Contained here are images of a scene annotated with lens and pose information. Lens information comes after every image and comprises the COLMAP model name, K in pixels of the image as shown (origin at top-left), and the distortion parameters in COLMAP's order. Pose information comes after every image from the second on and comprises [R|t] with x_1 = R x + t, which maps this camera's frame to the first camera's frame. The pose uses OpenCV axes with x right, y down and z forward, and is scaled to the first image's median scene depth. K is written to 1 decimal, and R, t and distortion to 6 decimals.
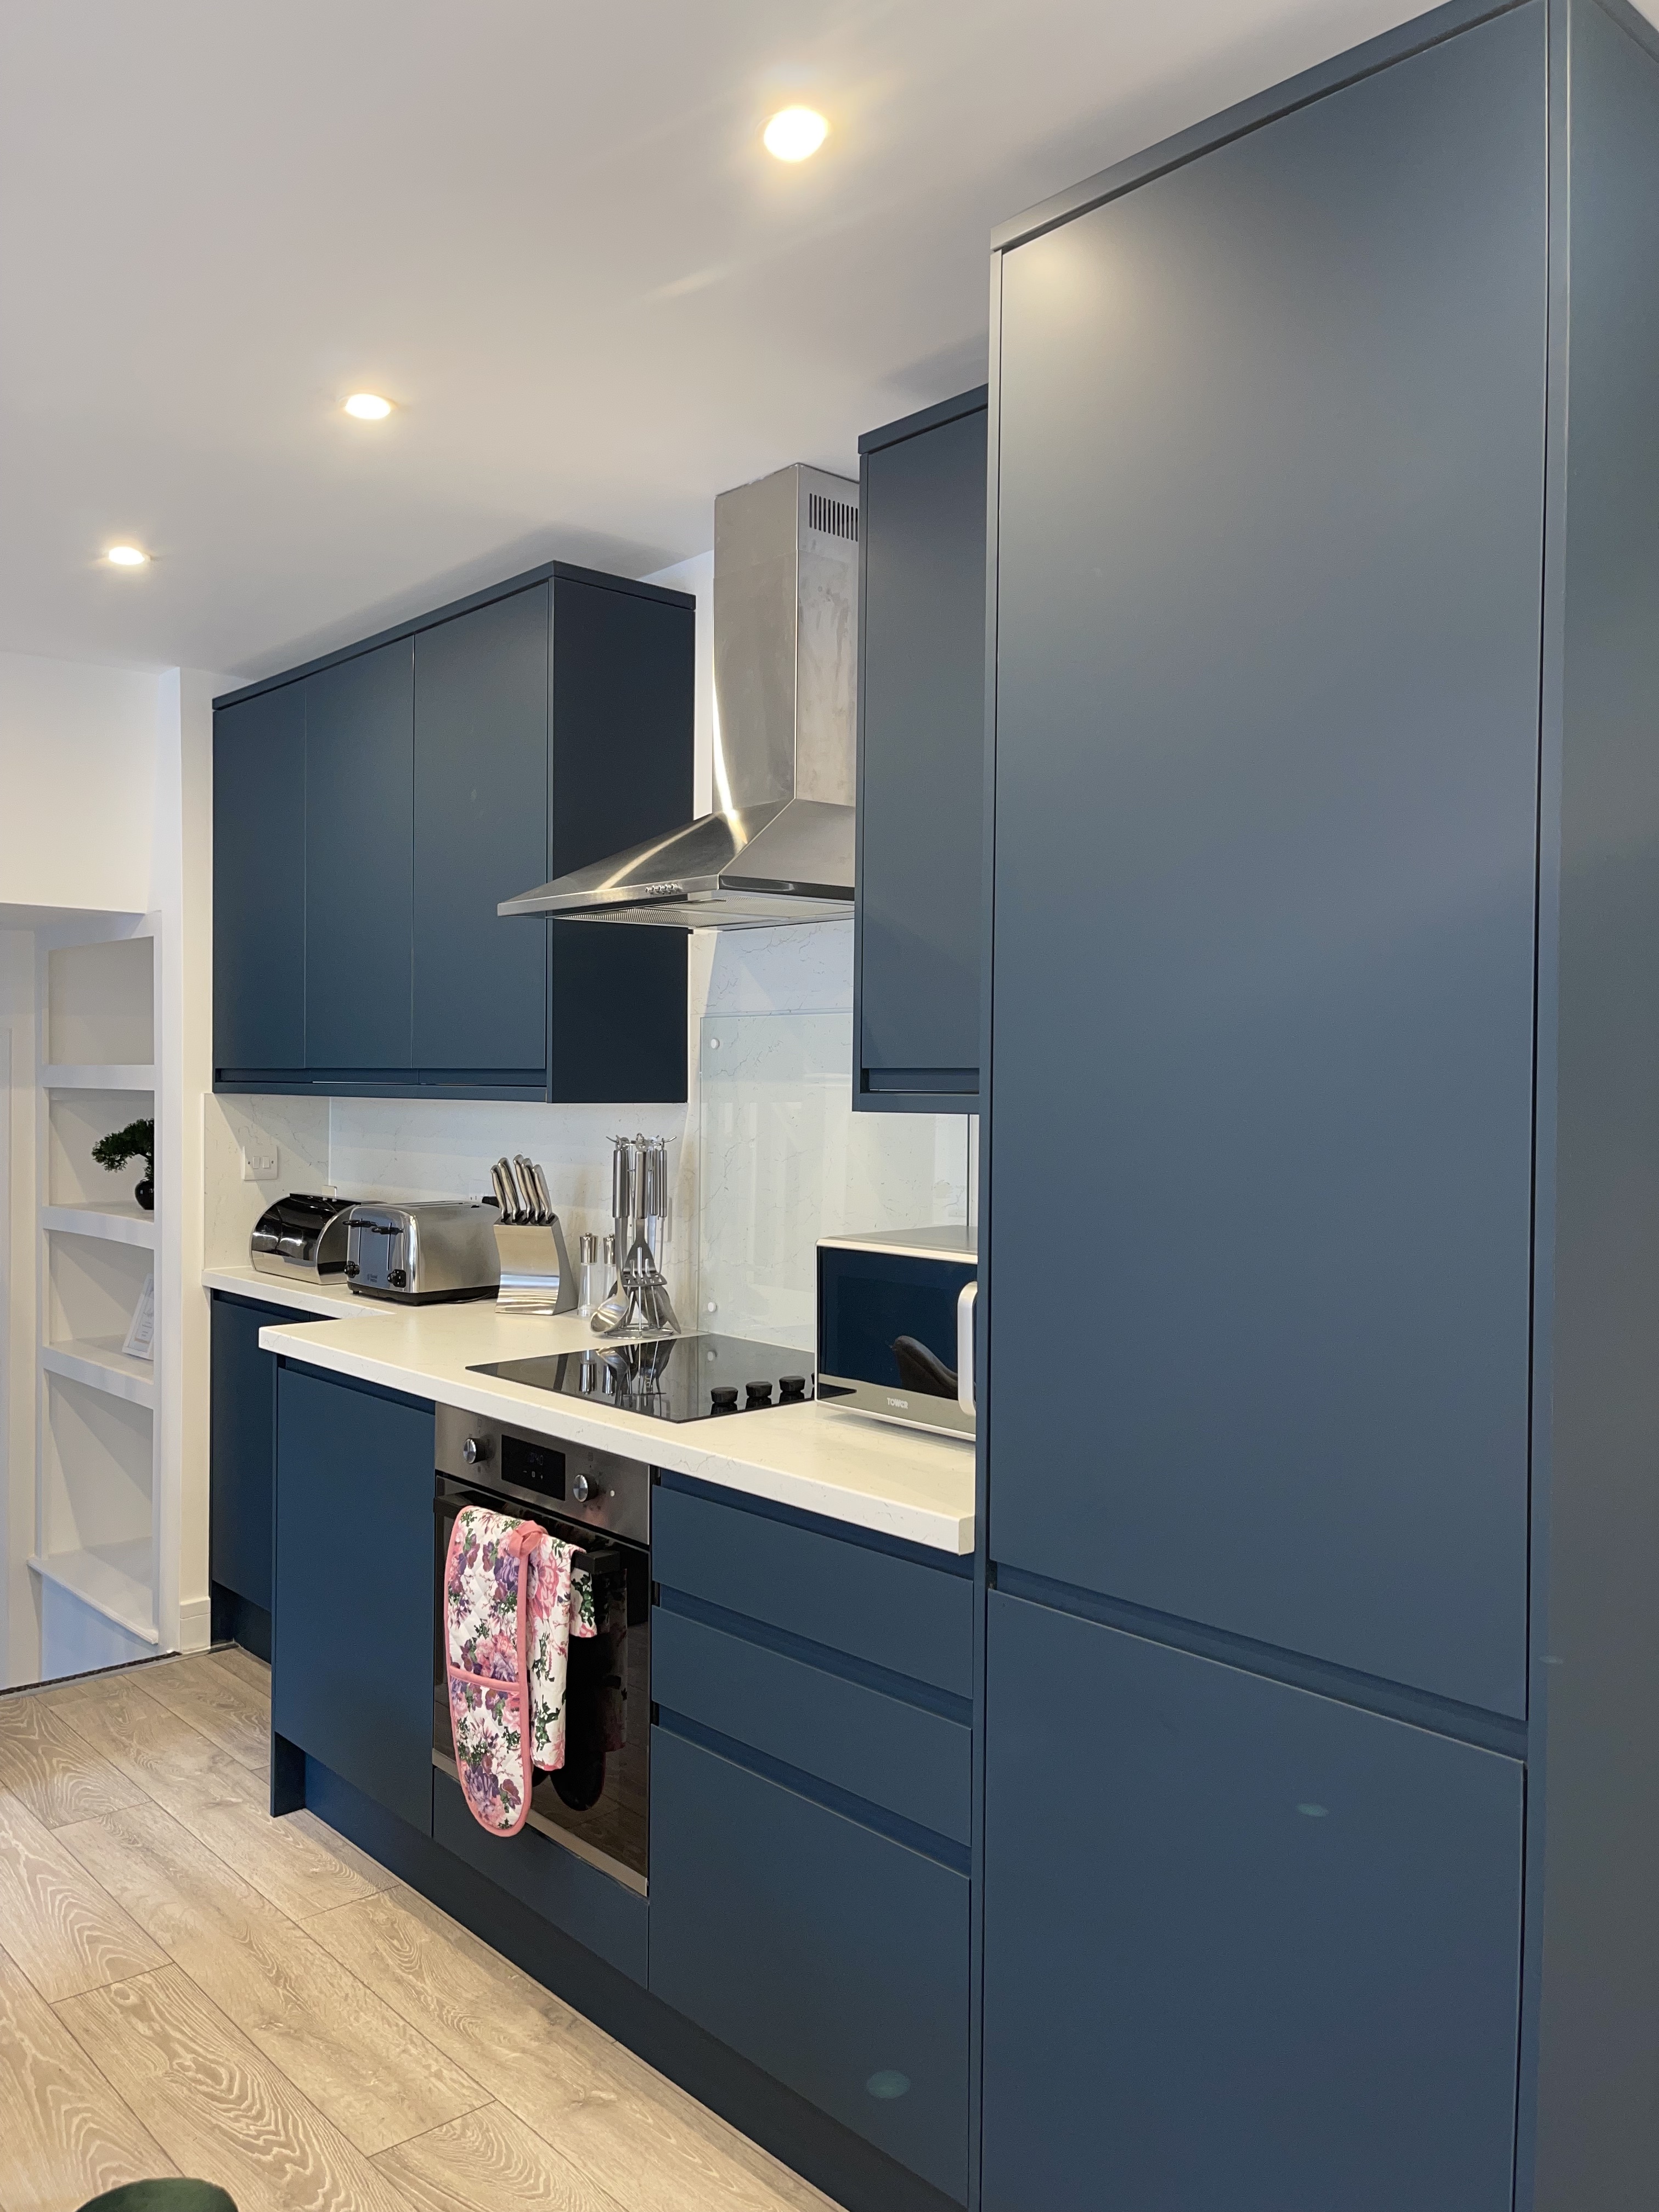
lens RADIAL K [[1686.6, 0, 829.5], [0, 1686.6, 1106.0], [0, 0, 1]] dist [0.085103, -0.093187]
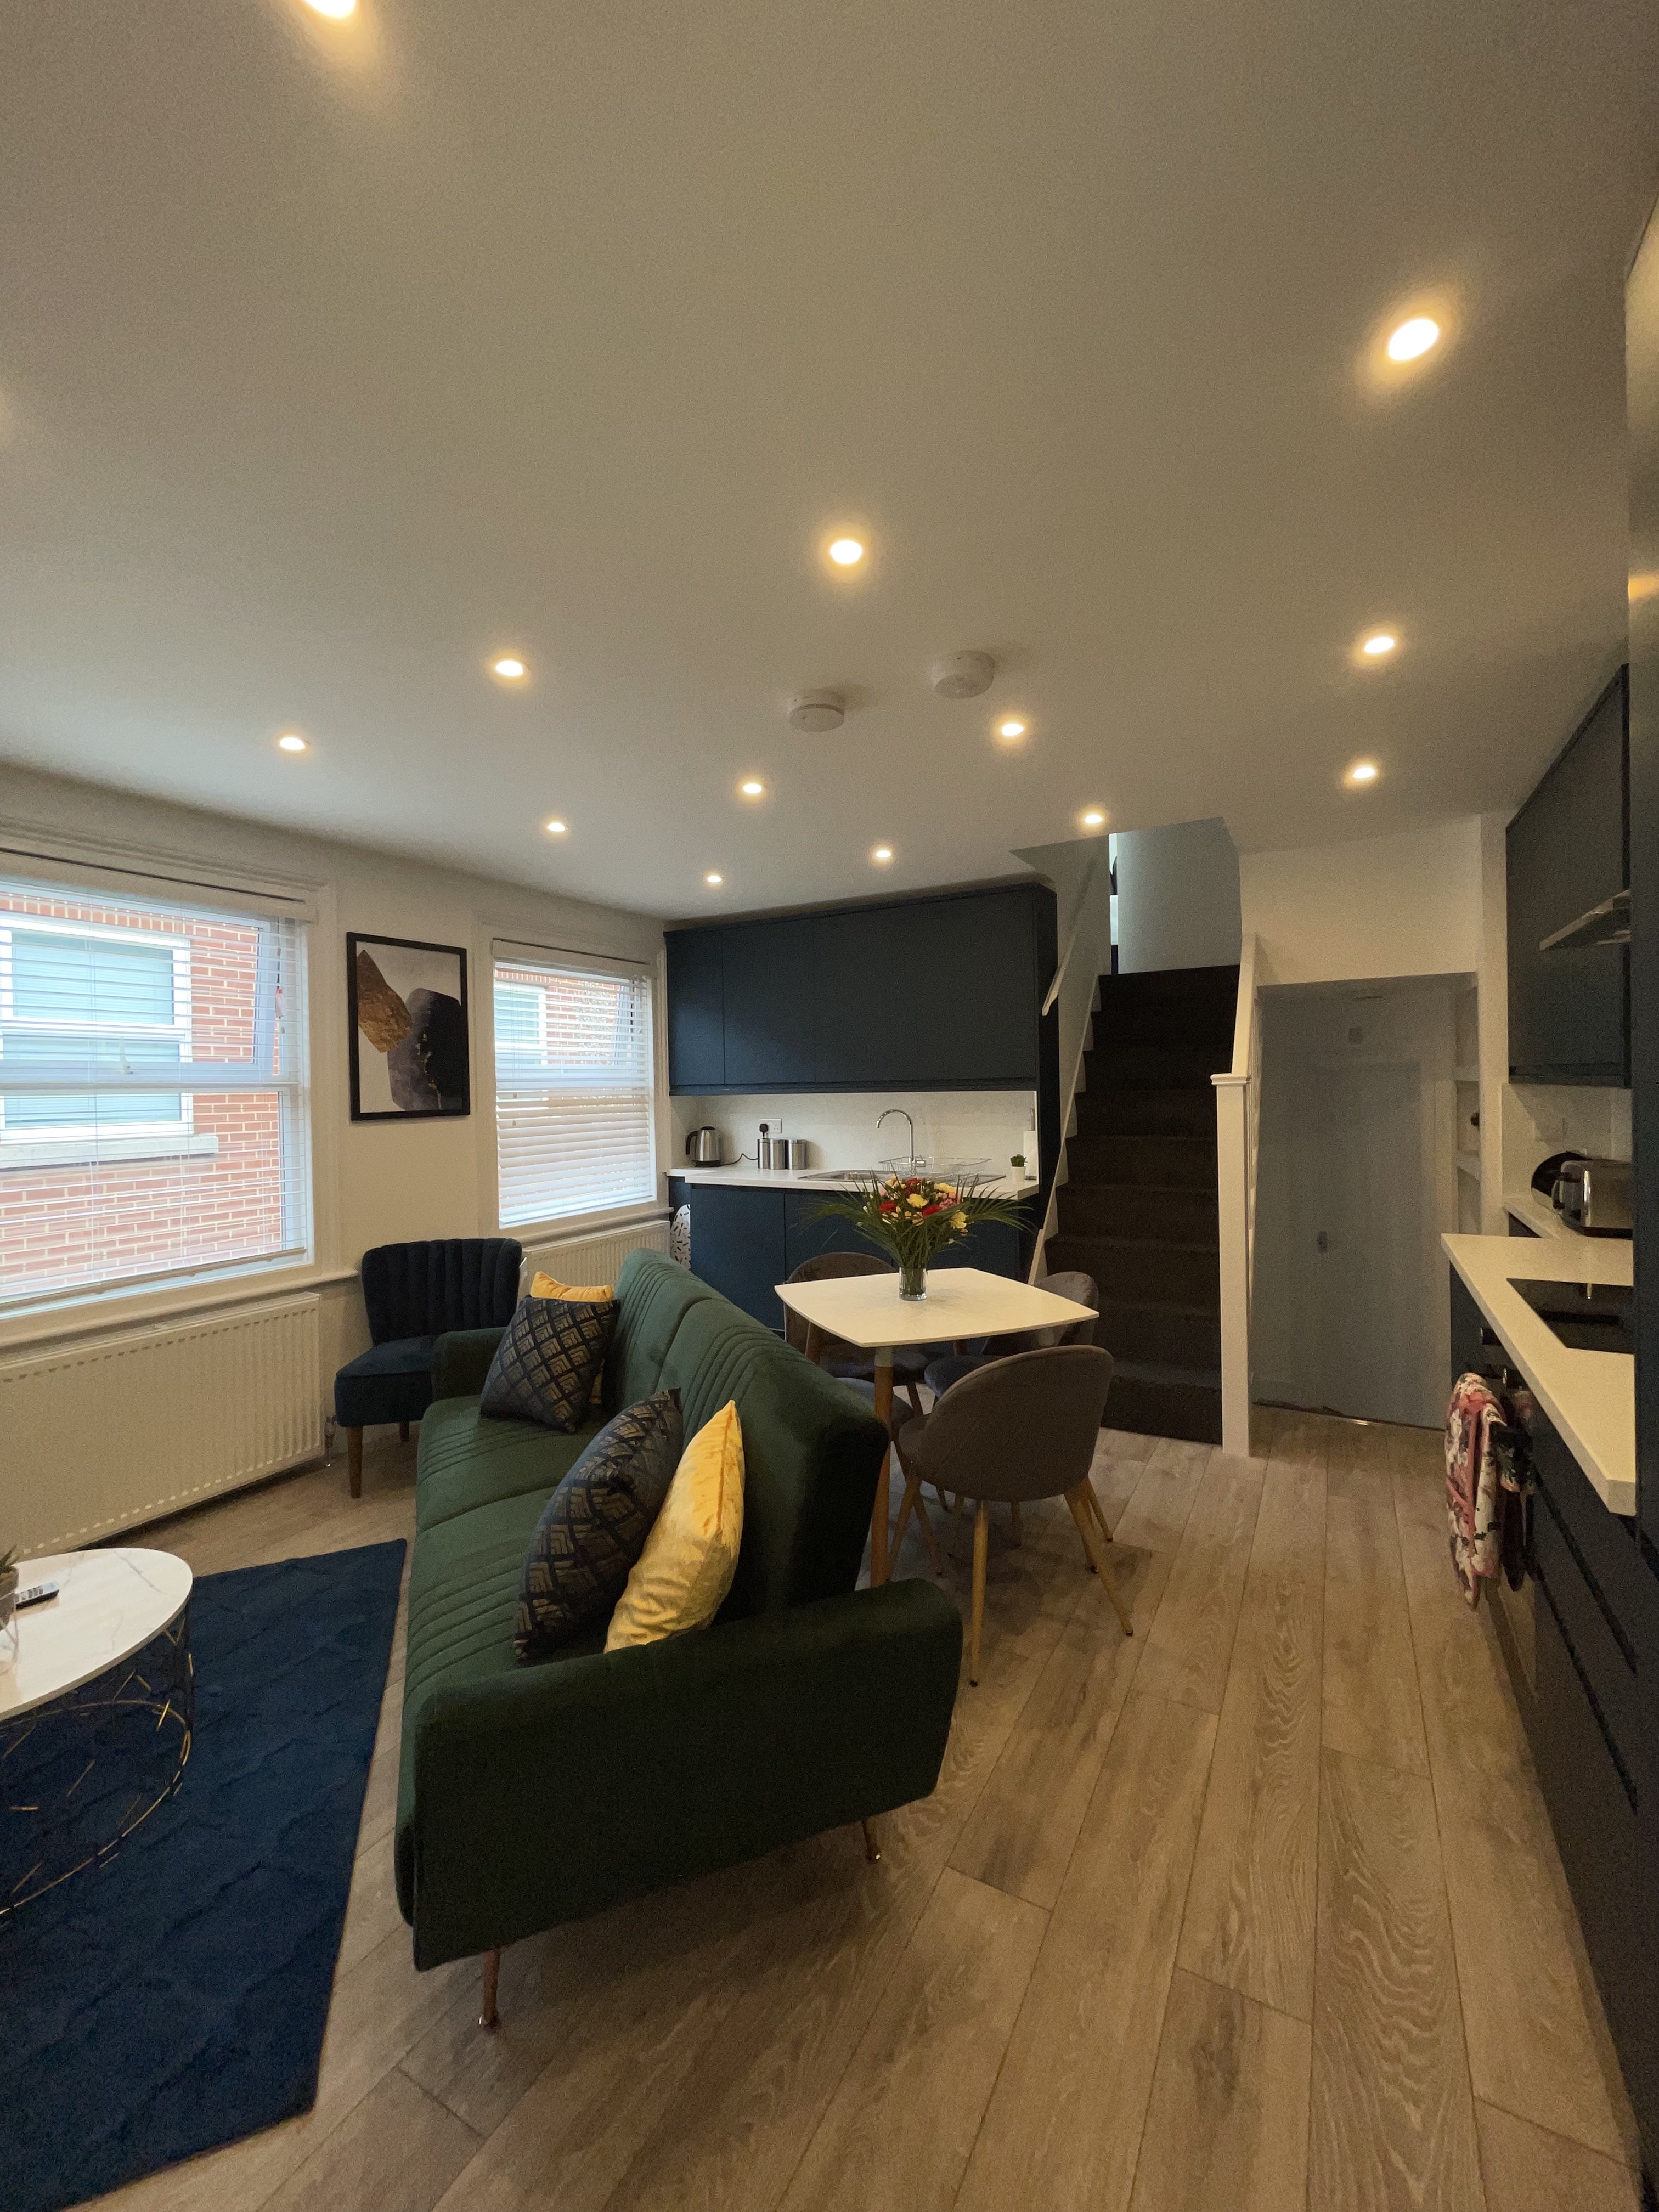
lens RADIAL K [[883.2, 0, 830.6], [0, 883.2, 1082.9], [0, 0, 1]] dist [-0.011599, 0.000369]
pose [[0.334349, -0.013095, -0.942358, 0.327873], [0.003039, 0.999913, -0.012817, 0.001513], [0.942445, 0.001422, 0.334360, 0.271896]]
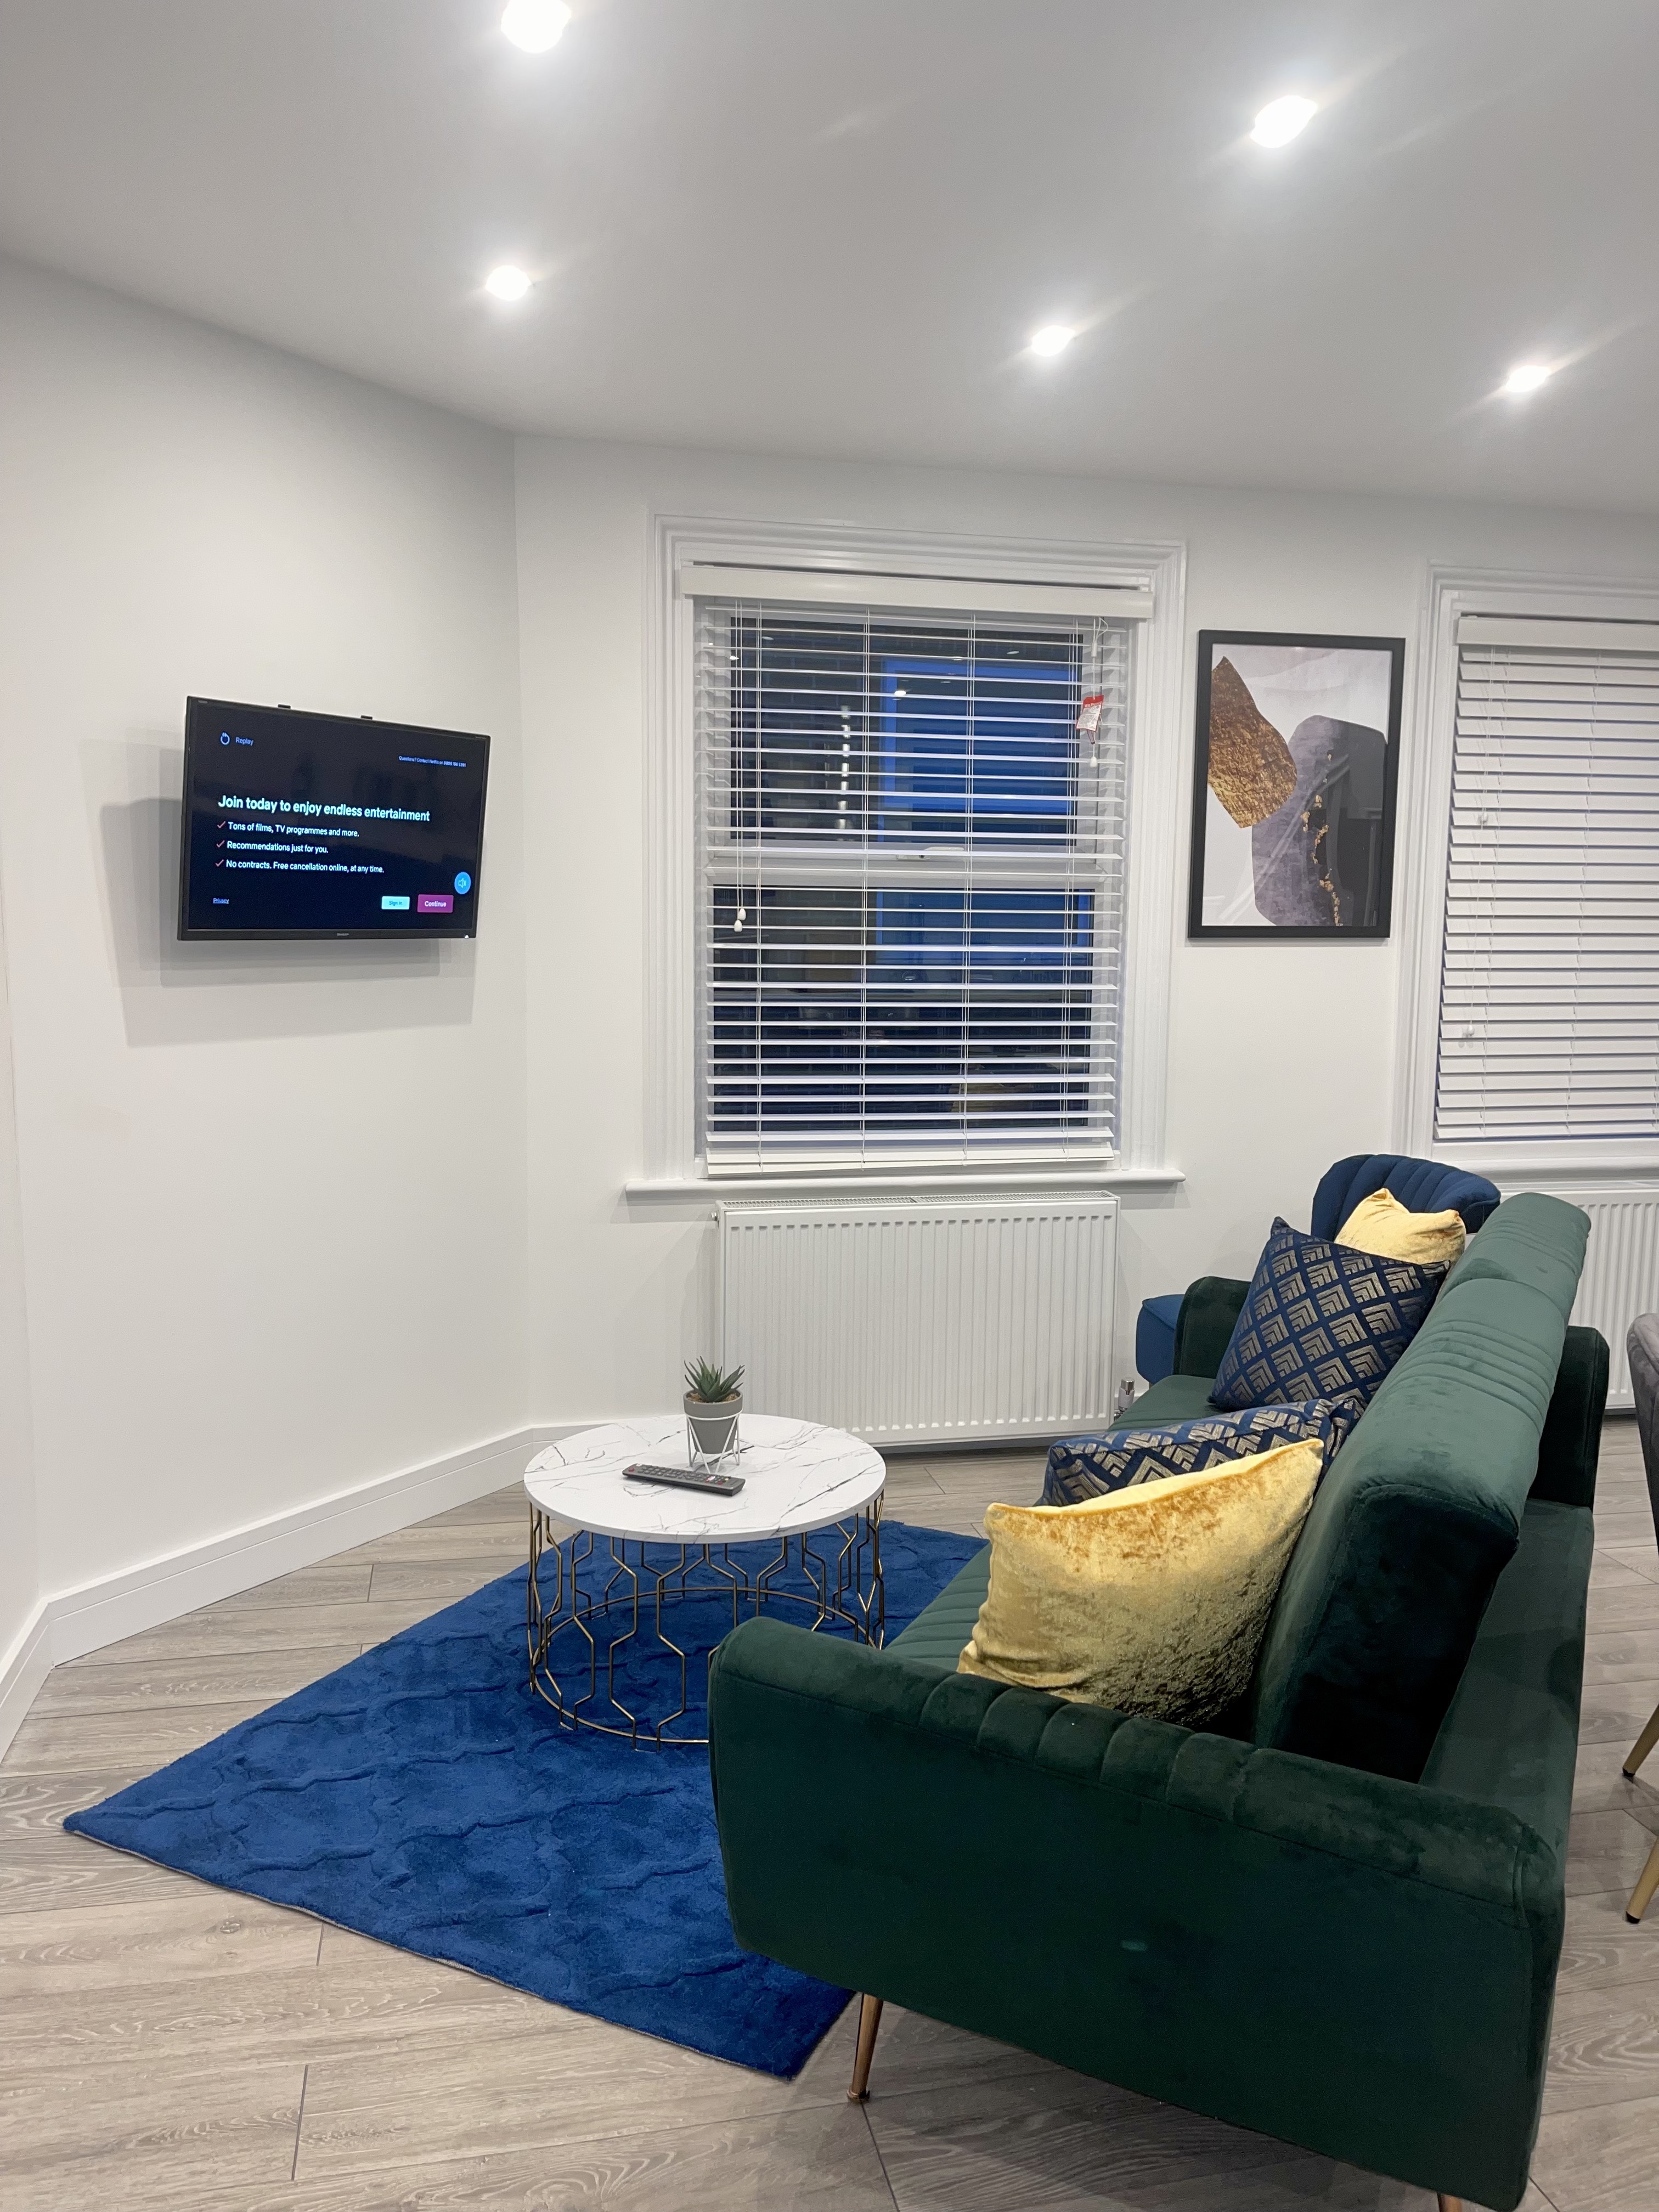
lens RADIAL K [[1669.2, 0, 829.5], [0, 1669.2, 1106.0], [0, 0, 1]] dist [-0.004833, 0.036423]
pose [[-0.496248, 0.084373, -0.864071, 0.391528], [-0.028972, 0.993103, 0.113612, 0.030045], [0.867697, 0.081413, -0.490381, 0.546198]]
